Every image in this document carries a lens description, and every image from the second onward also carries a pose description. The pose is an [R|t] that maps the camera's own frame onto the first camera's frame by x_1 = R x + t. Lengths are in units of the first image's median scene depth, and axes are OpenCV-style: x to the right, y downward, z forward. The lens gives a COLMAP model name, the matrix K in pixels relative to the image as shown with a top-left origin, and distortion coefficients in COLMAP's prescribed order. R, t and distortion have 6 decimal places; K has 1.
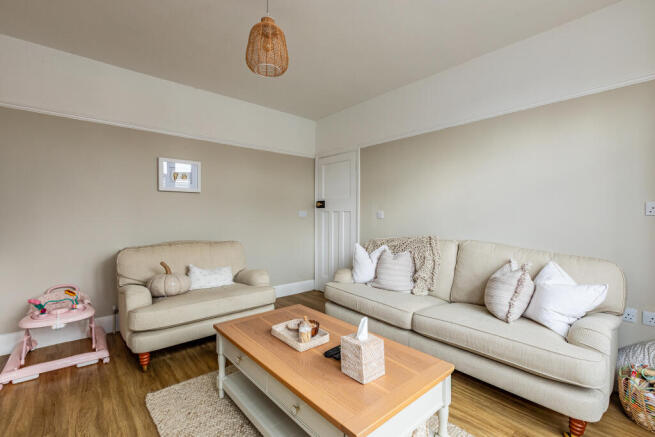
lens RADIAL K [[291.7, 0, 324.4], [0, 291.7, 214.9], [0, 0, 1]] dist [0.001023, 0.000250]
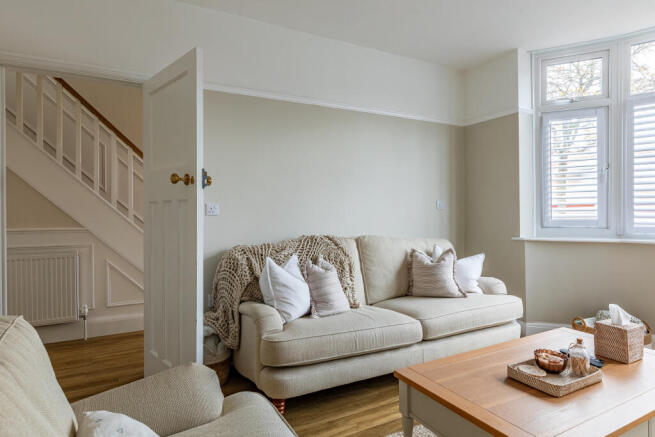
lens RADIAL K [[370.7, 0, 327.0], [0, 370.7, 215.0], [0, 0, 1]] dist [-0.000655, -0.000295]
pose [[0.222508, -0.010468, 0.974875, -0.804181], [0.012923, 0.999886, 0.007787, 0.013879], [-0.974845, 0.010866, 0.222618, 1.007006]]
